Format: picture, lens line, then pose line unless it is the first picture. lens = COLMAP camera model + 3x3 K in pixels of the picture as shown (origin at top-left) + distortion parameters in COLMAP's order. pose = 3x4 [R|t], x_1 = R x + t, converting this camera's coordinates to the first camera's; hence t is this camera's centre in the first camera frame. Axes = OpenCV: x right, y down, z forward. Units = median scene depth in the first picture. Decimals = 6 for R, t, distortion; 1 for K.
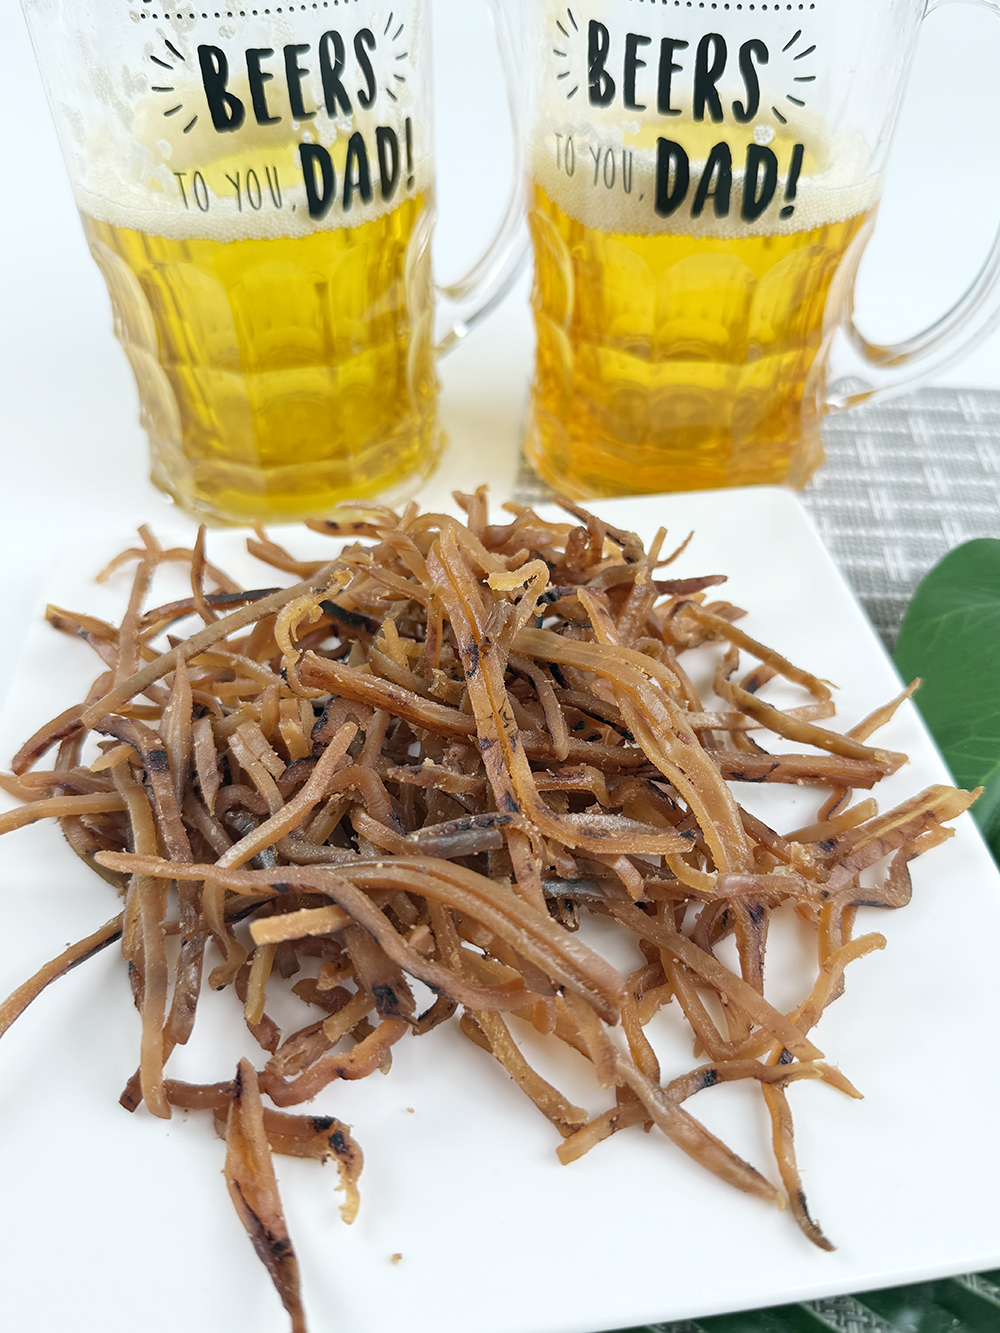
lens RADIAL K [[1192.9, 0, 500.0], [0, 1192.9, 666.5], [0, 0, 1]] dist [0.072634, -0.207671]
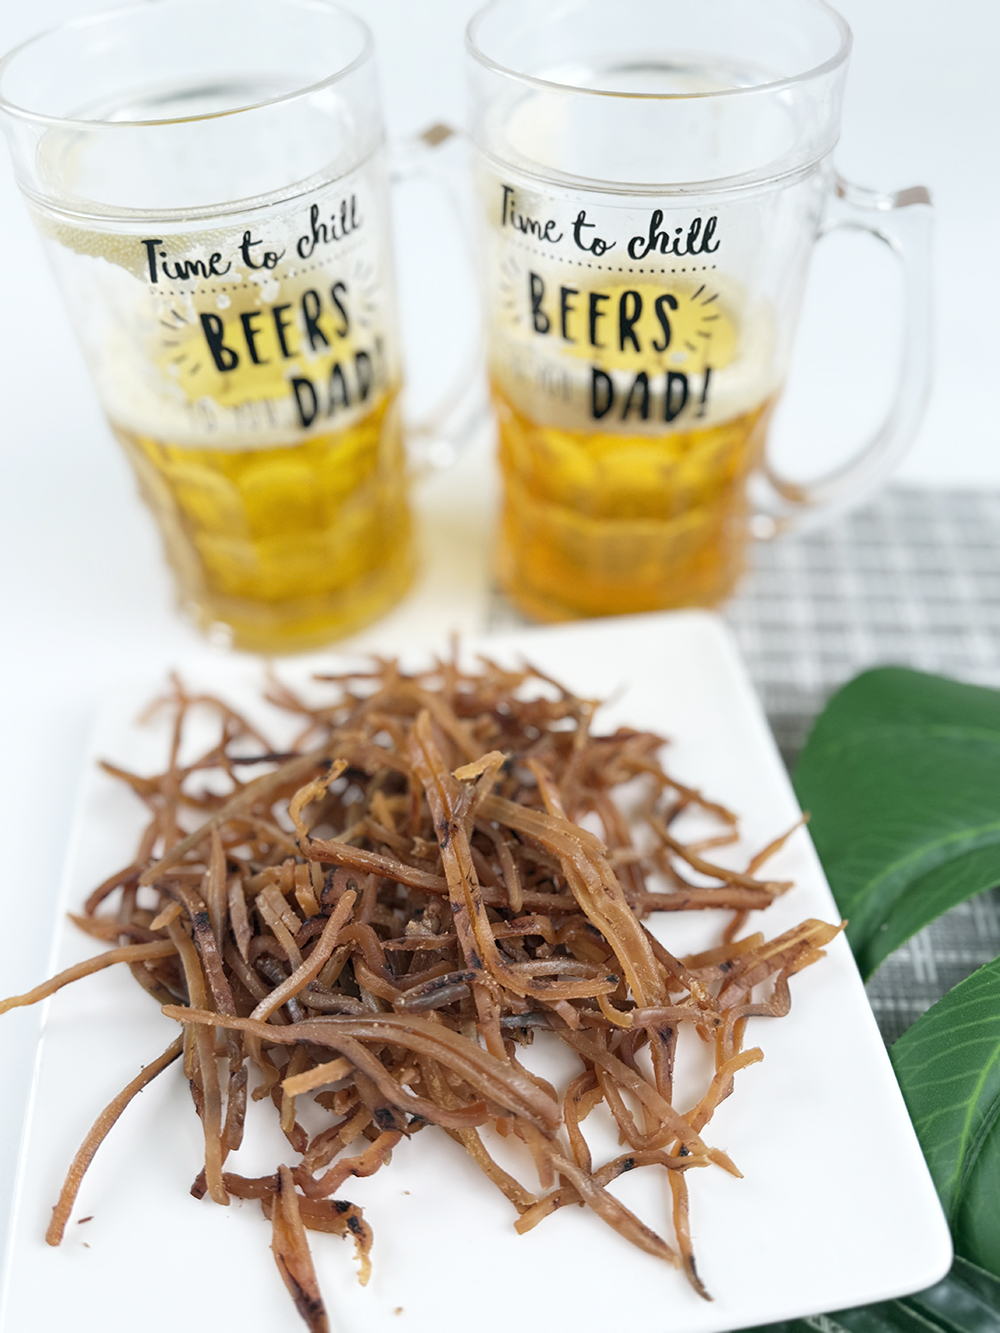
lens RADIAL K [[1192.9, 0, 500.0], [0, 1192.9, 666.5], [0, 0, 1]] dist [0.072634, -0.207671]
pose [[0.999544, -0.029235, -0.007613, 0.052937], [0.029845, 0.994661, 0.098786, -0.320755], [0.004684, -0.098968, 0.995080, -0.259490]]
